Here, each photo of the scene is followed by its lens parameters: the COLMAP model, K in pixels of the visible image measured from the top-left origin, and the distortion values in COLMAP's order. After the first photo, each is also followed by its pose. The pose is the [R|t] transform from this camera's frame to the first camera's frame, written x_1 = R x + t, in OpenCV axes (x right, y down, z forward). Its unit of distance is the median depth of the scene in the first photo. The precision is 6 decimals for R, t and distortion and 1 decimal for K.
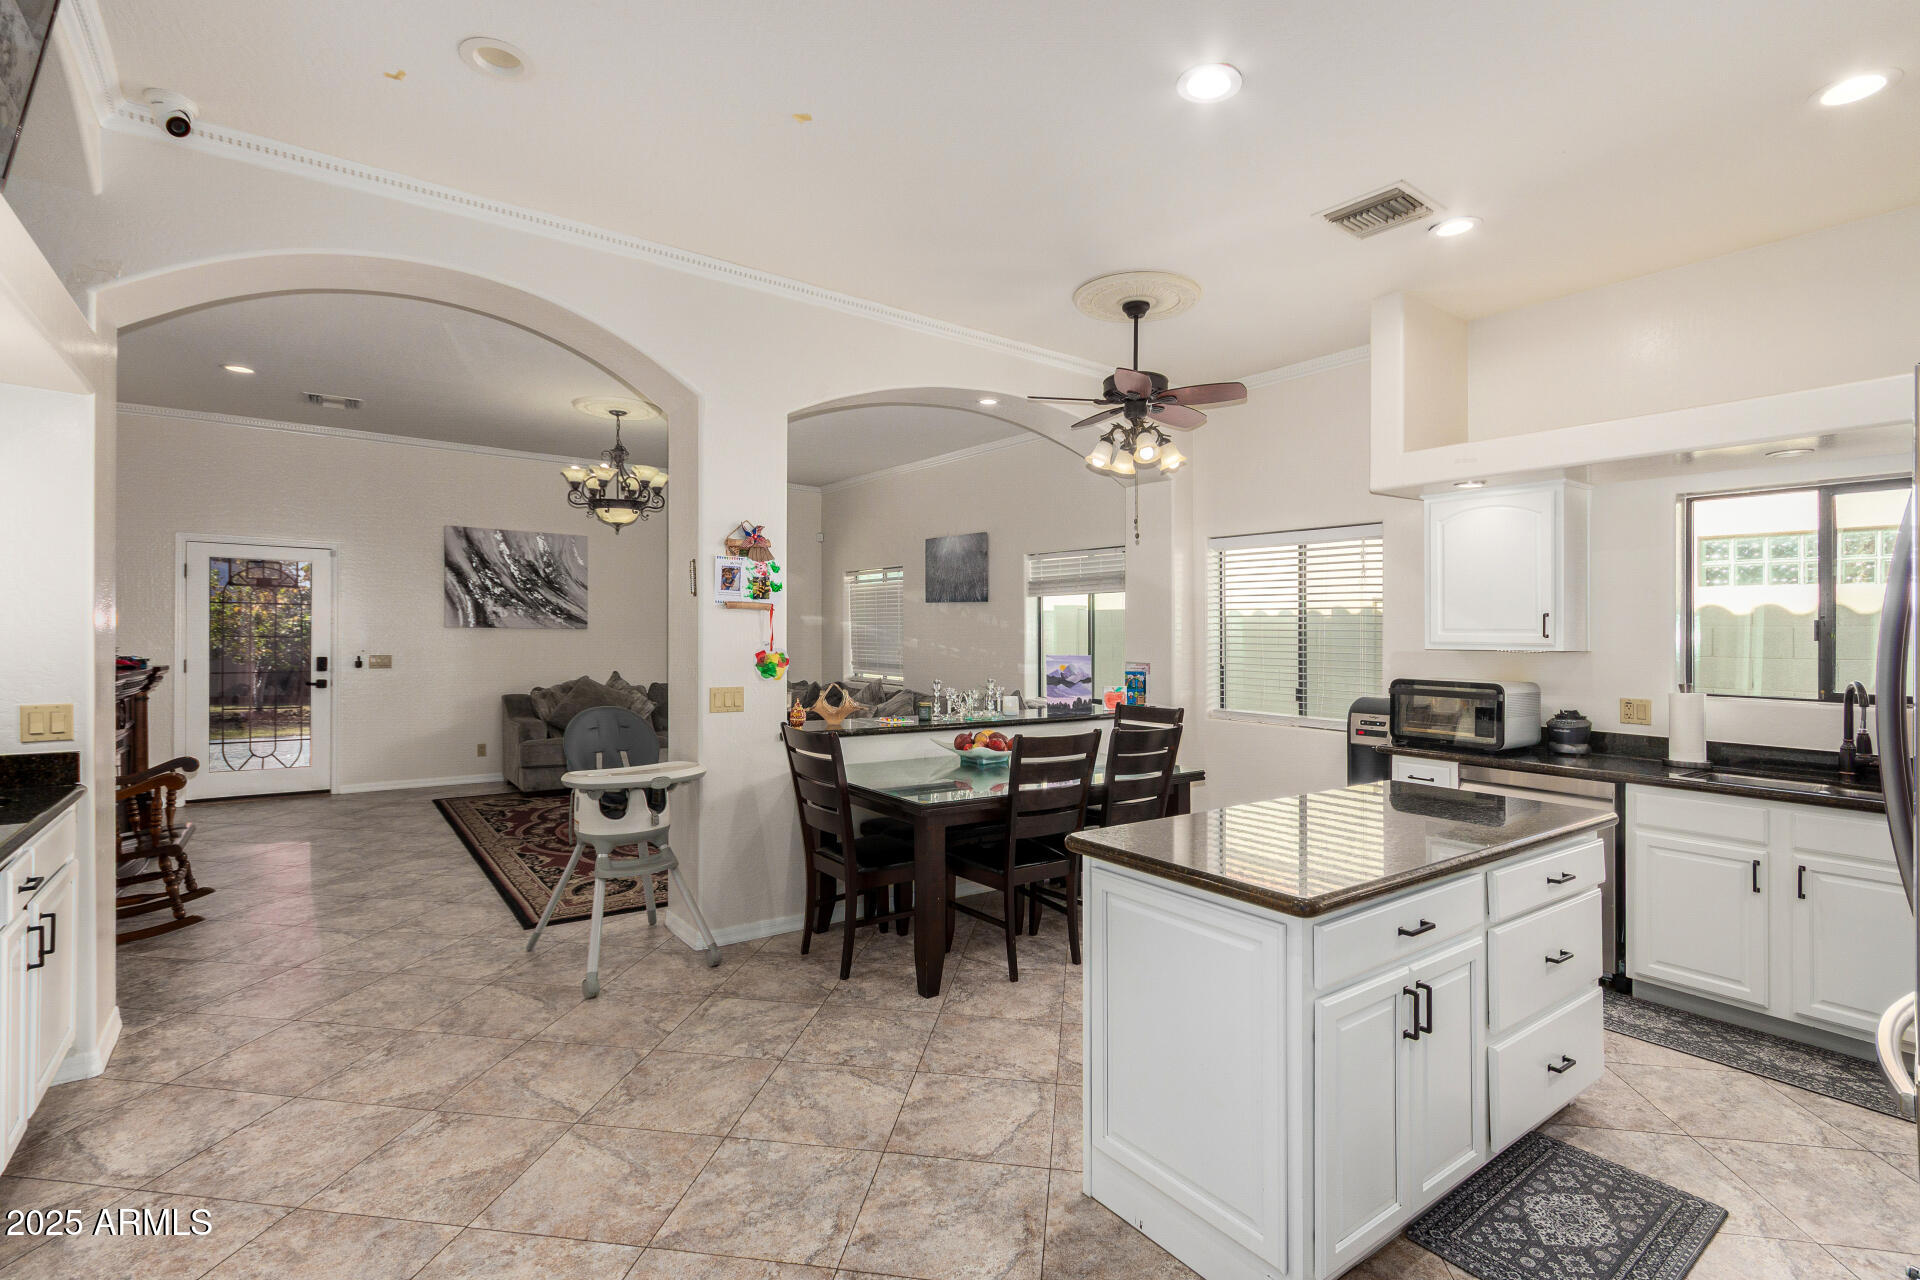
lens RADIAL K [[892.5, 0, 964.6], [0, 892.5, 632.2], [0, 0, 1]] dist [0.004895, 0.000772]
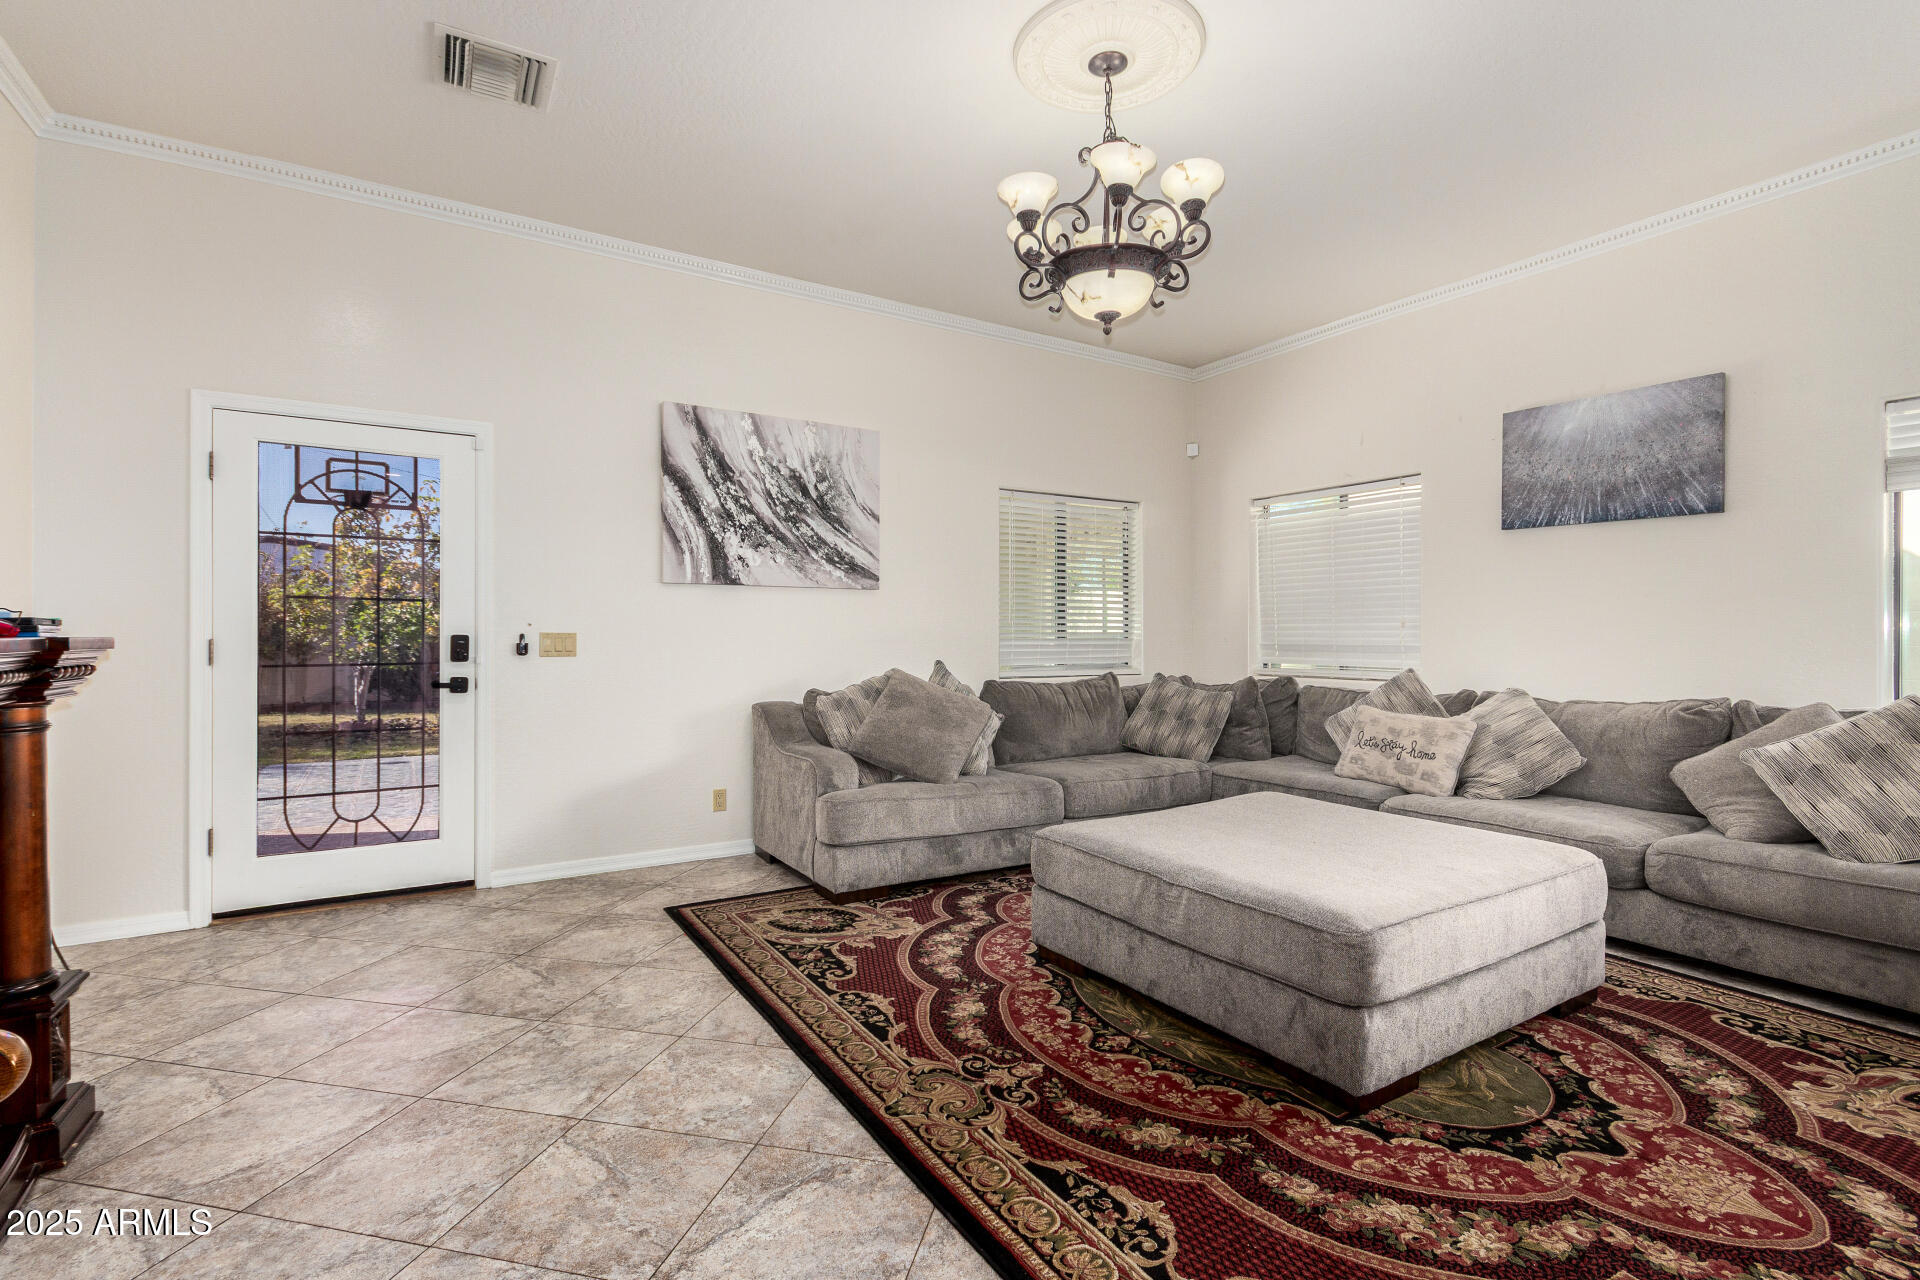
lens RADIAL K [[892.5, 0, 961.6], [0, 892.5, 628.7], [0, 0, 1]] dist [0.004895, 0.000772]
pose [[0.996336, -0.010718, -0.084857, -0.329204], [0.010340, 0.999935, -0.004899, 0.026347], [0.084904, 0.004004, 0.996381, 0.433881]]
